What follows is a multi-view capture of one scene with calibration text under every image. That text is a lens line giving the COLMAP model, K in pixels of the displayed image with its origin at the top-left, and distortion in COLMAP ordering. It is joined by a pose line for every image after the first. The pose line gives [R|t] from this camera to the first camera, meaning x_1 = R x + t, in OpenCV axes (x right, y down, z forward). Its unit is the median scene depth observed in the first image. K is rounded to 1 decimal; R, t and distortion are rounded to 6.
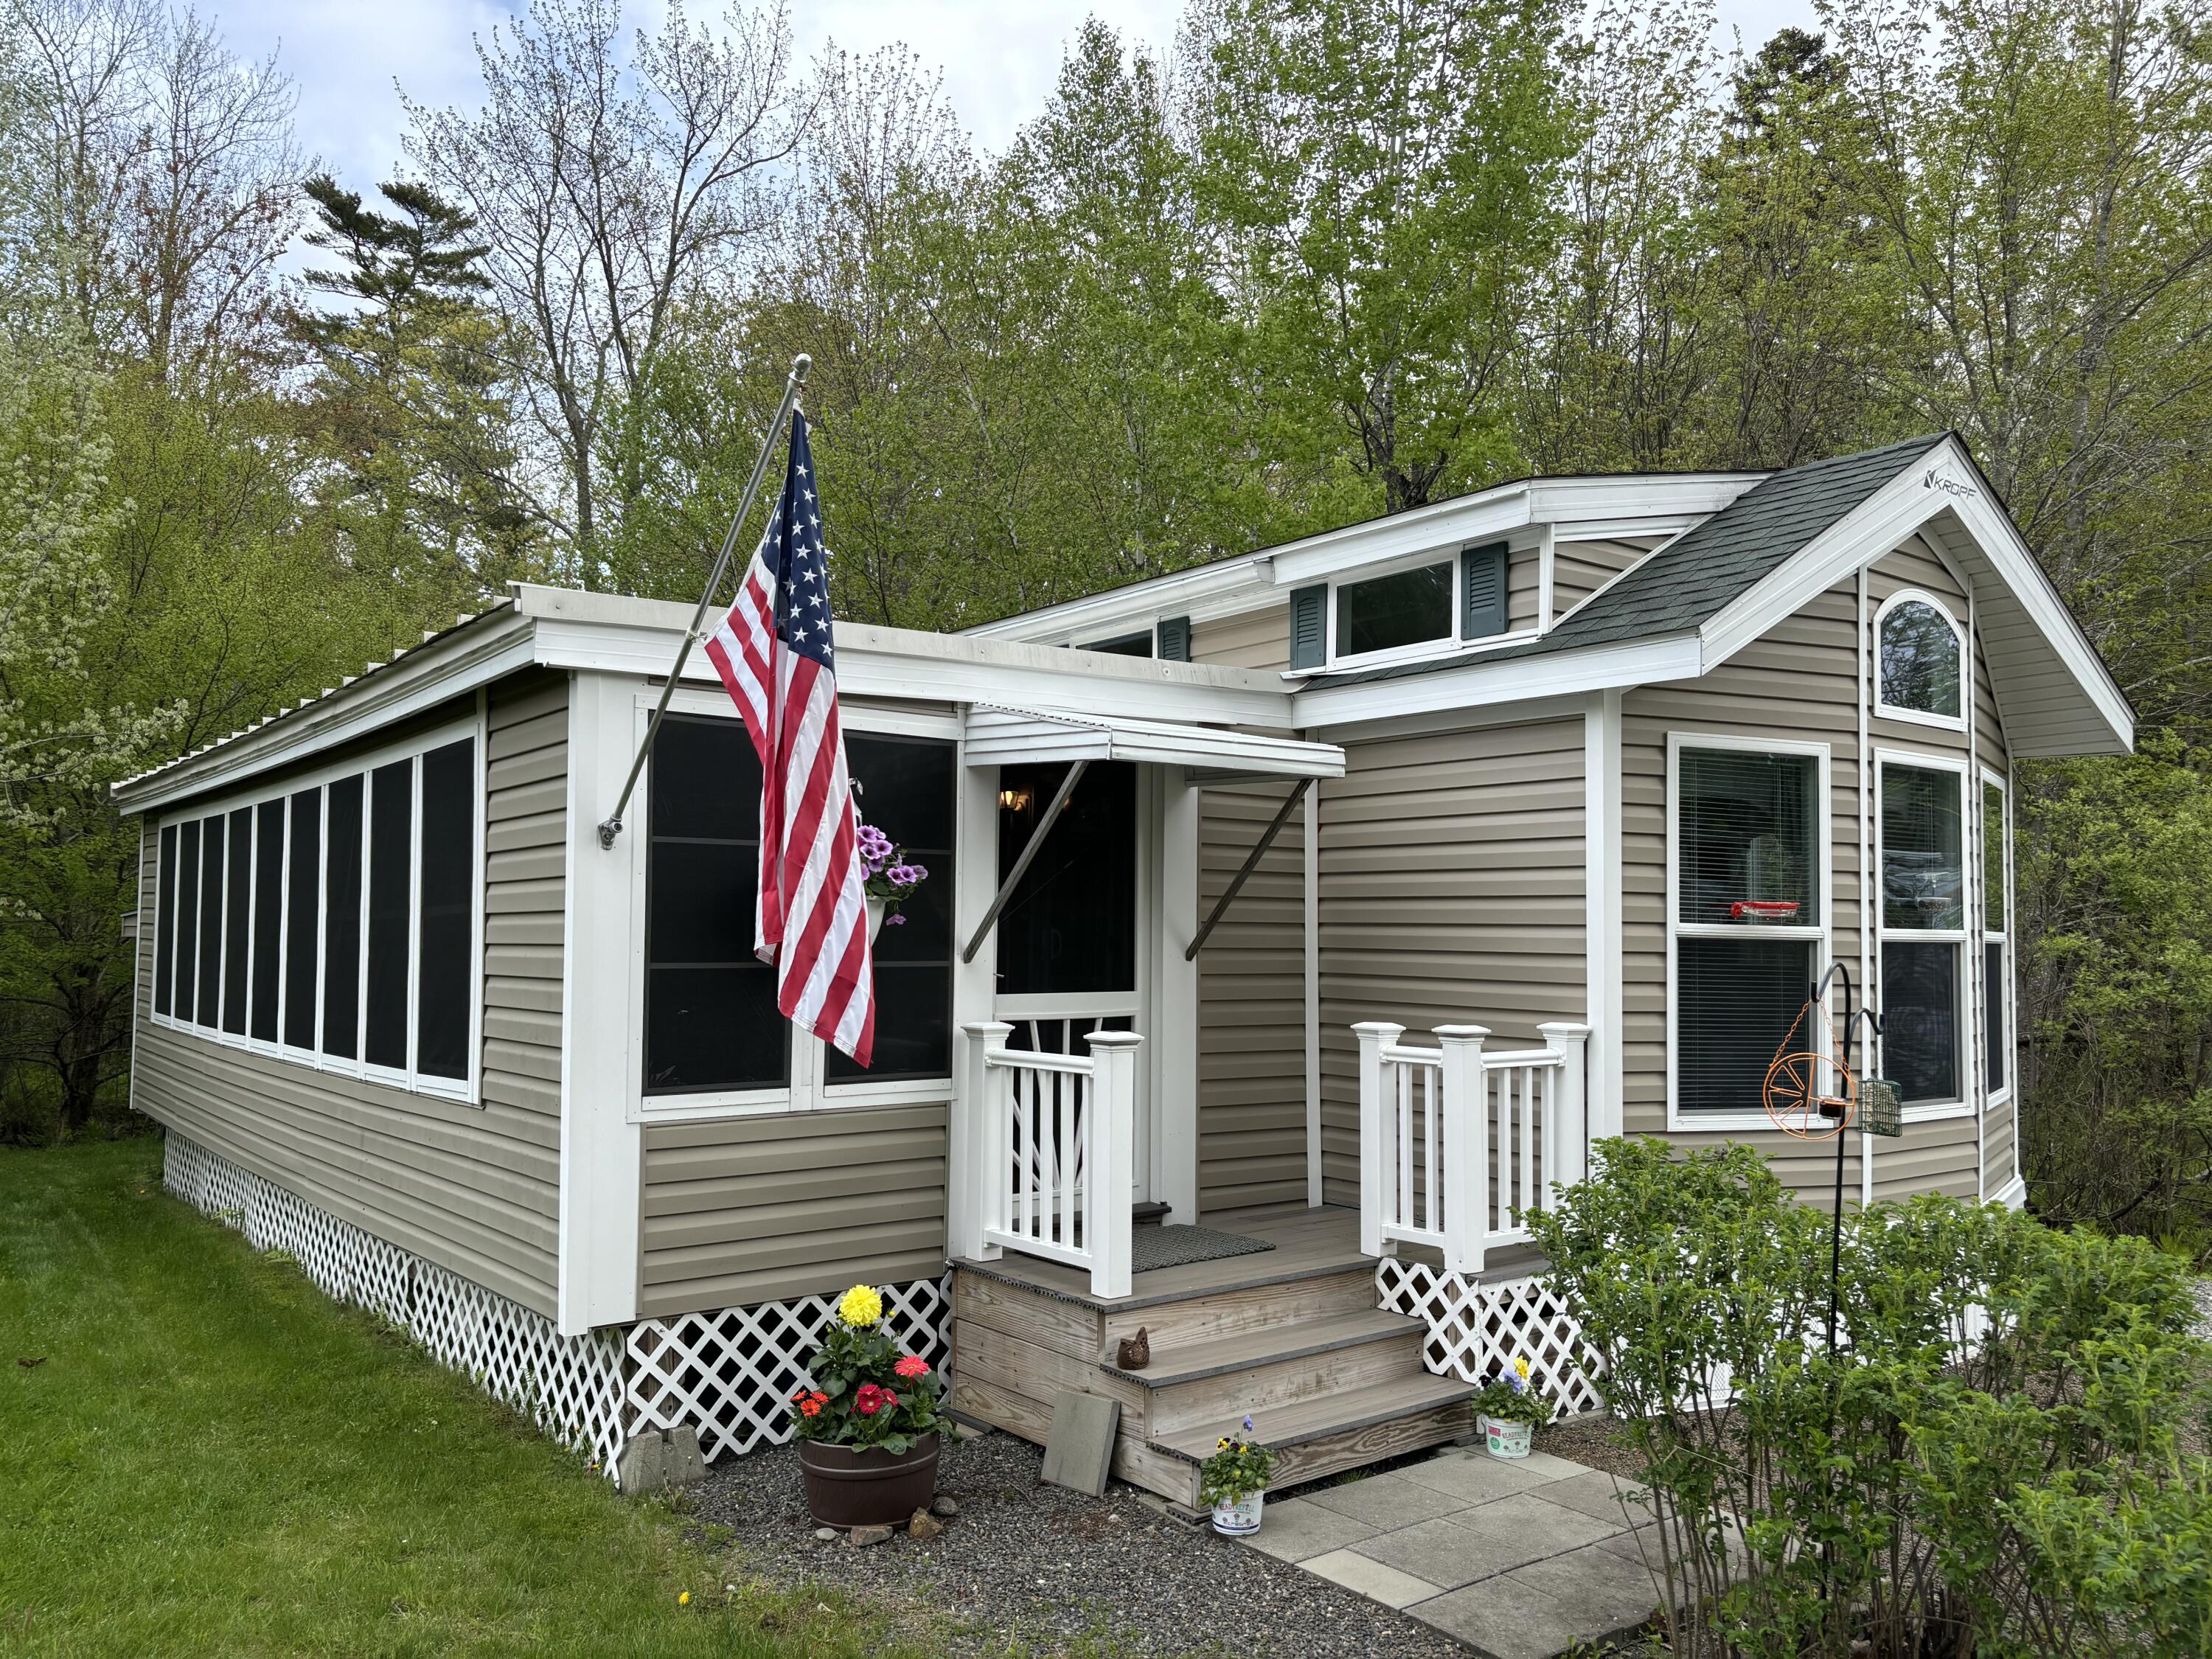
lens RADIAL K [[1677.8, 0, 1138.3], [0, 1677.8, 839.1], [0, 0, 1]] dist [0.038948, -0.005341]
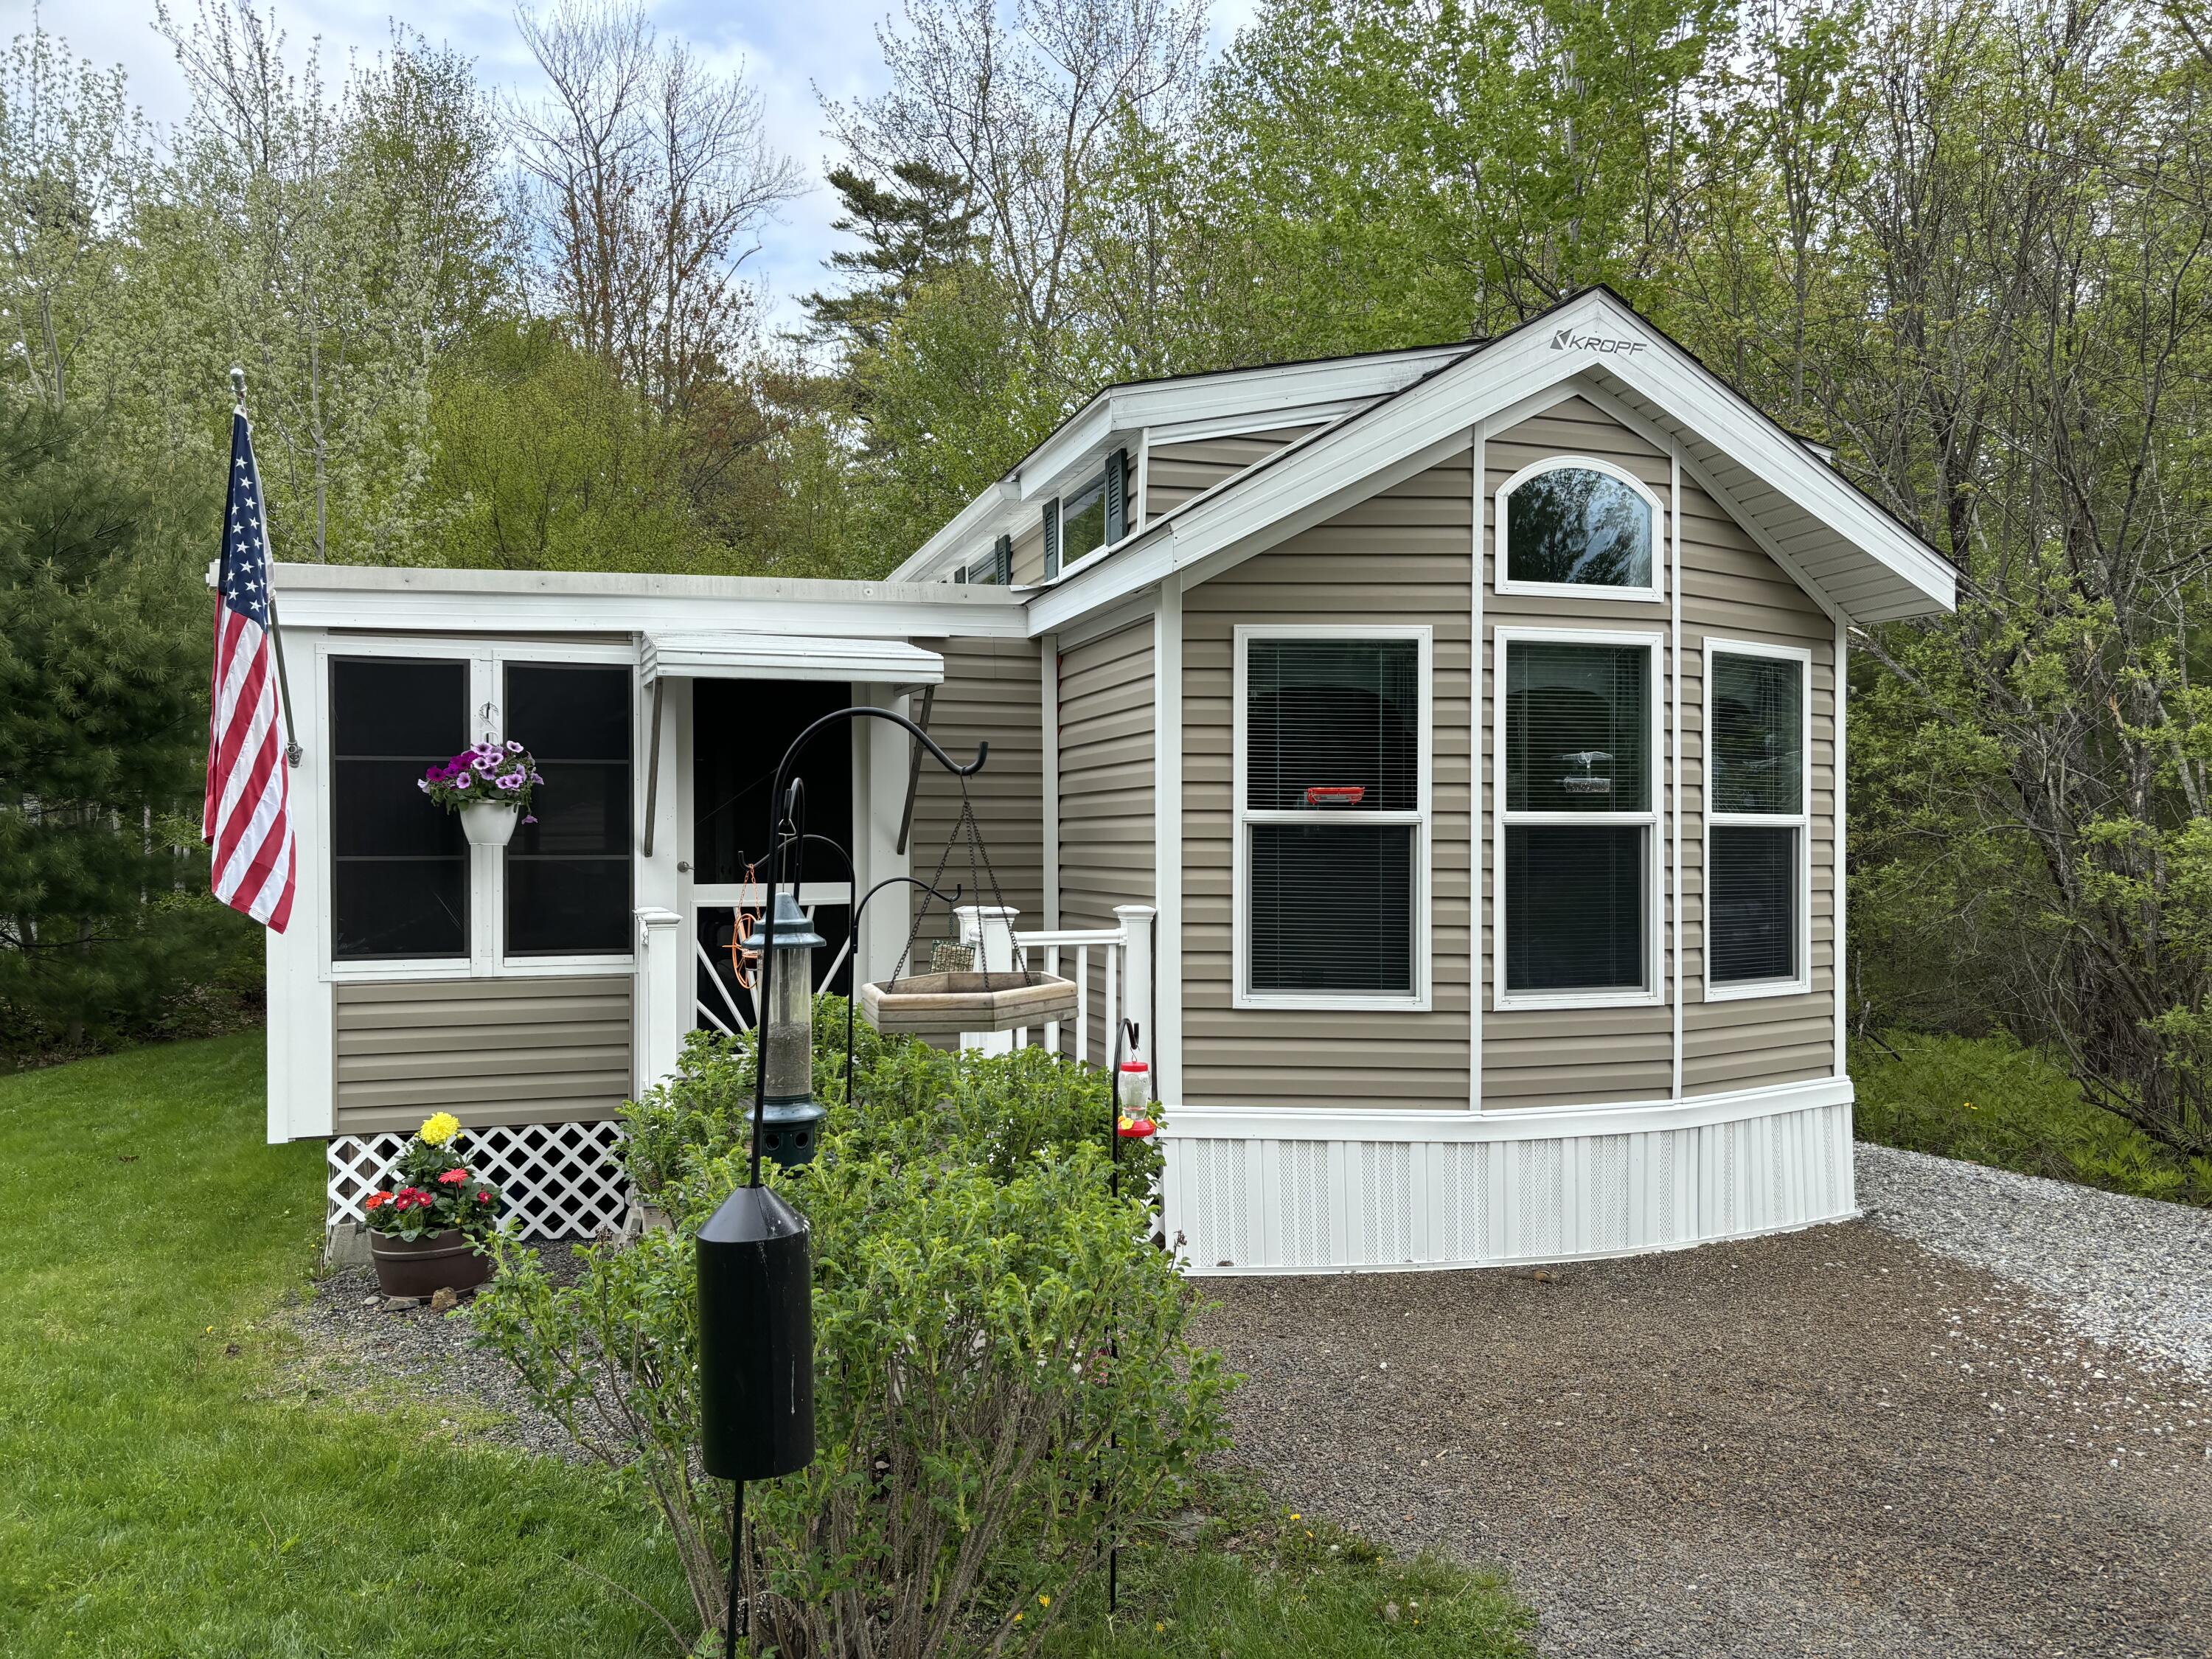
lens RADIAL K [[1673.5, 0, 1103.5], [0, 1673.5, 835.8], [0, 0, 1]] dist [0.059066, -0.081611]
pose [[0.940737, -0.014530, -0.338825, 0.571730], [0.031763, 0.998465, 0.045369, 0.016122], [0.337645, -0.053443, 0.939755, 0.007183]]
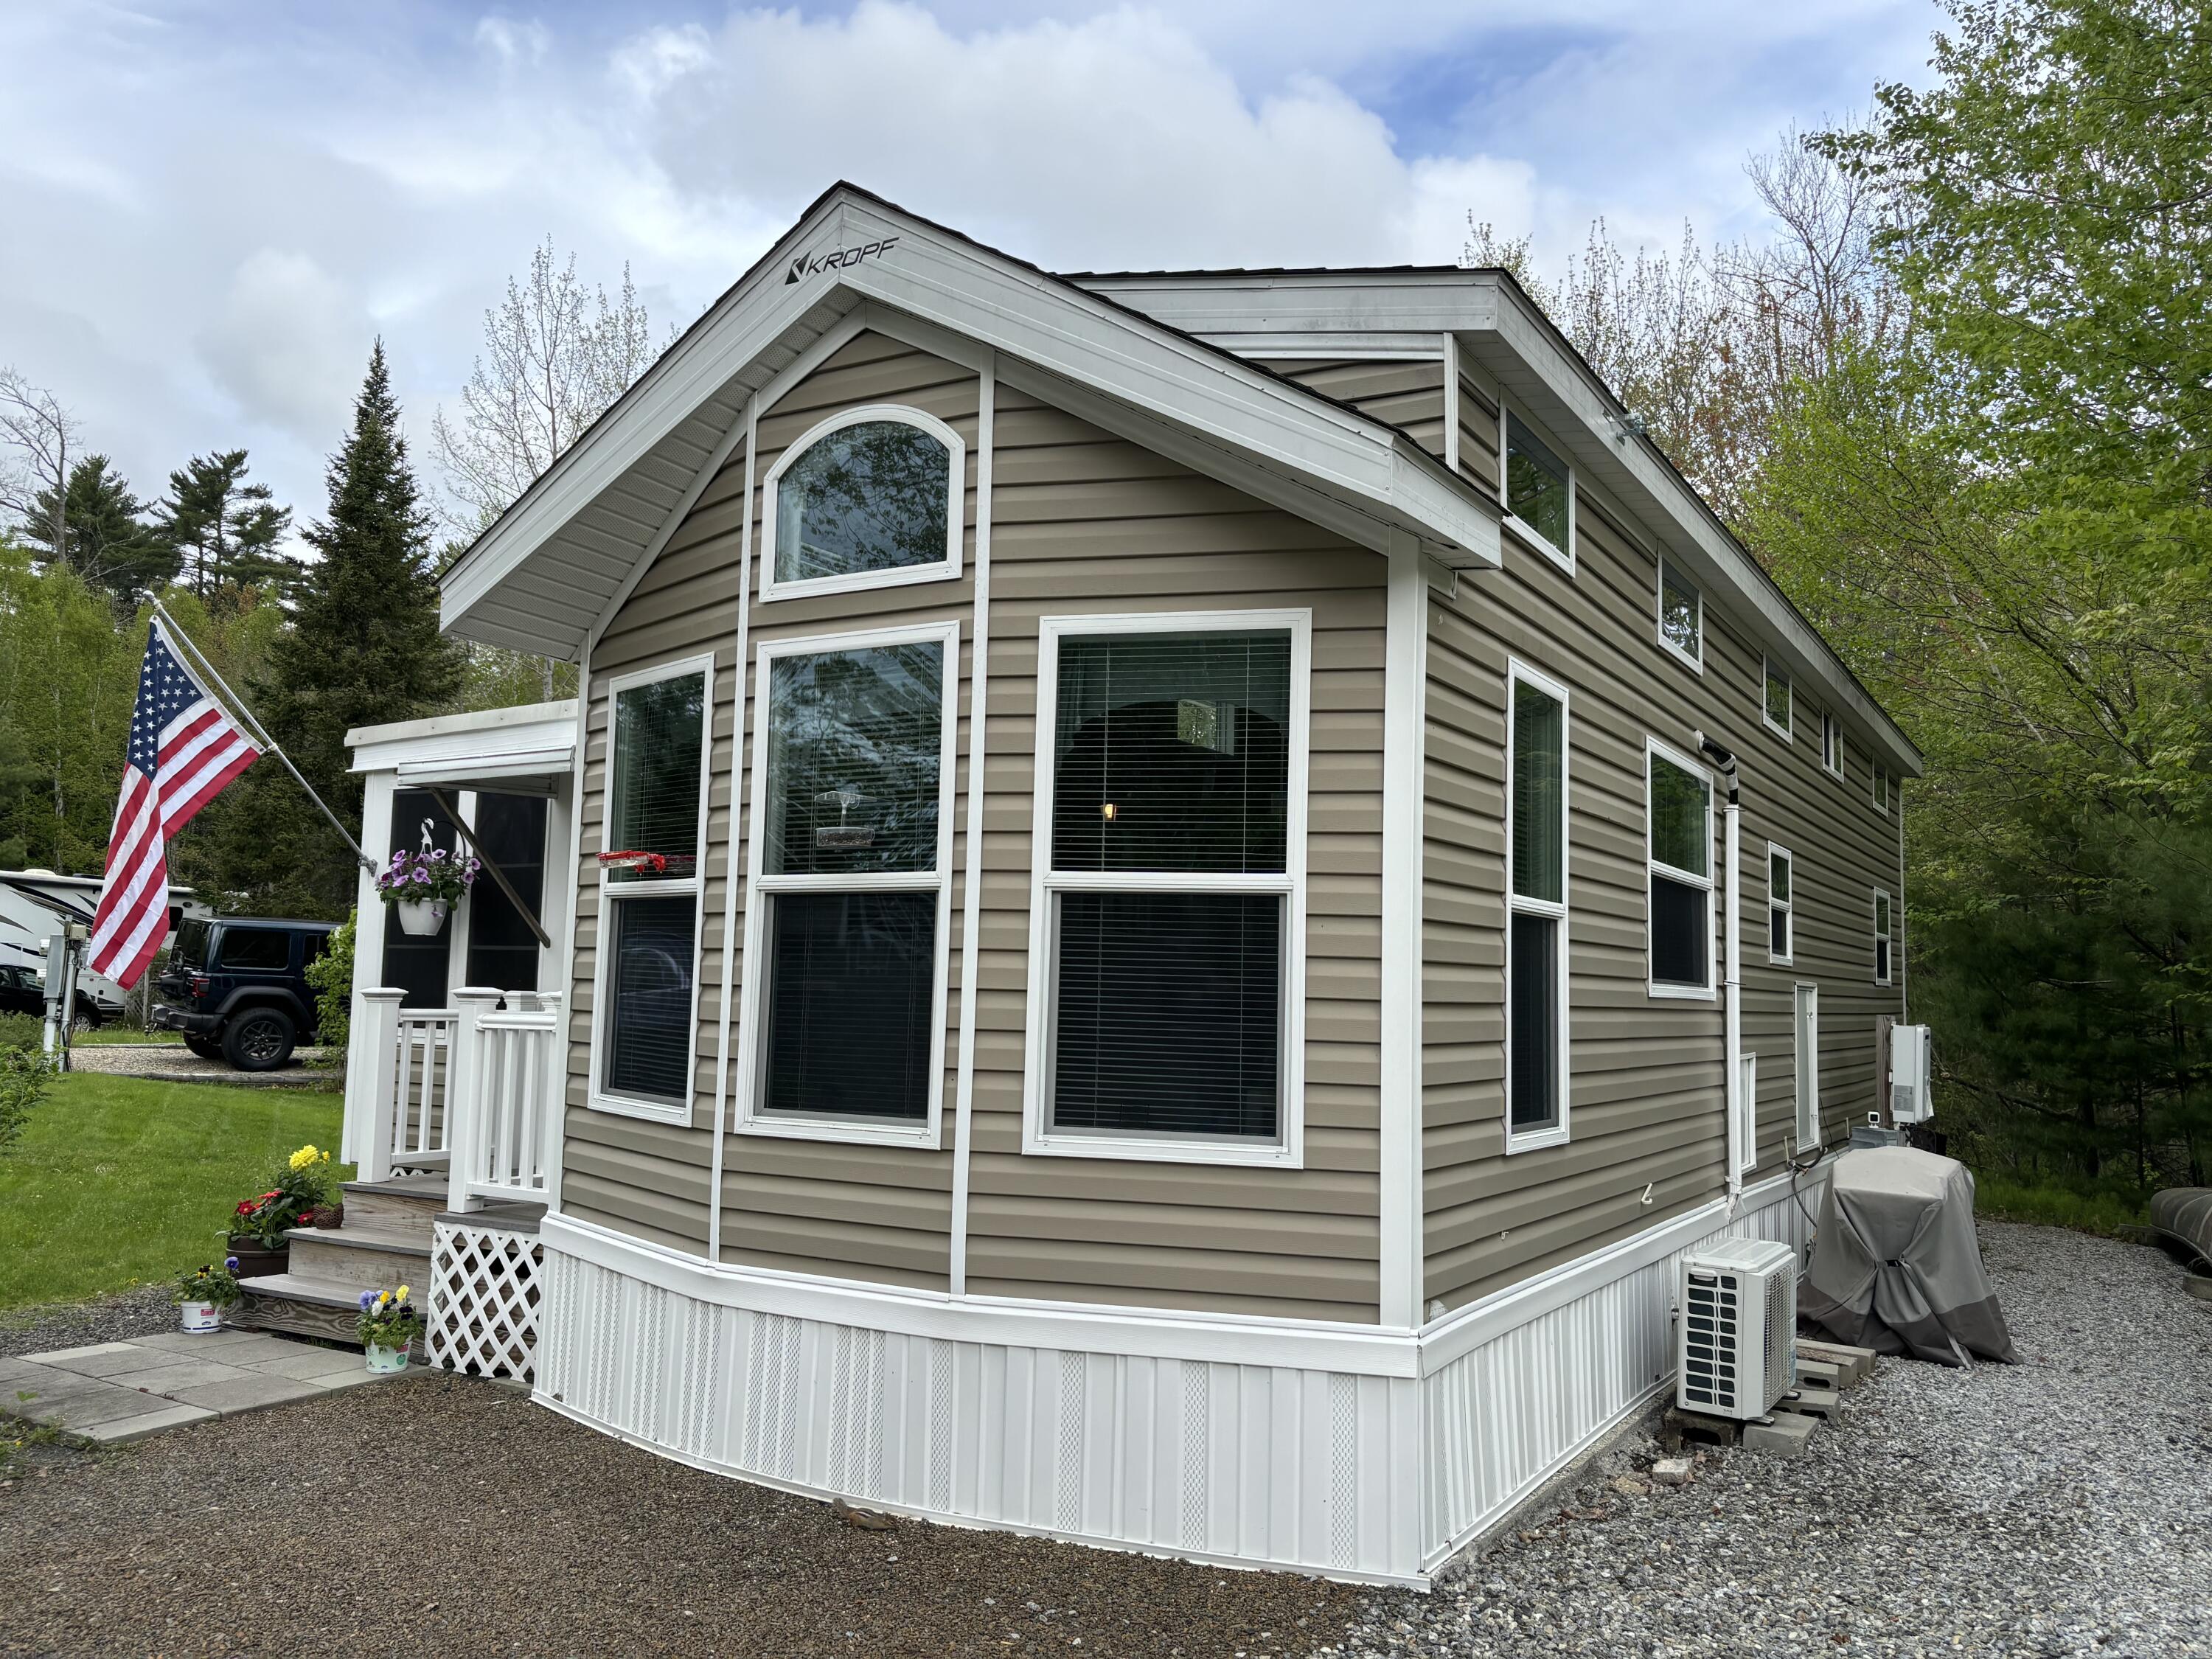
lens RADIAL K [[1645.4, 0, 1109.9], [0, 1645.4, 845.7], [0, 0, 1]] dist [0.063698, -0.076424]
pose [[0.344414, -0.084453, -0.935012, 1.239305], [0.033061, 0.996419, -0.077822, 0.106763], [0.938235, -0.004109, 0.345973, 0.924172]]
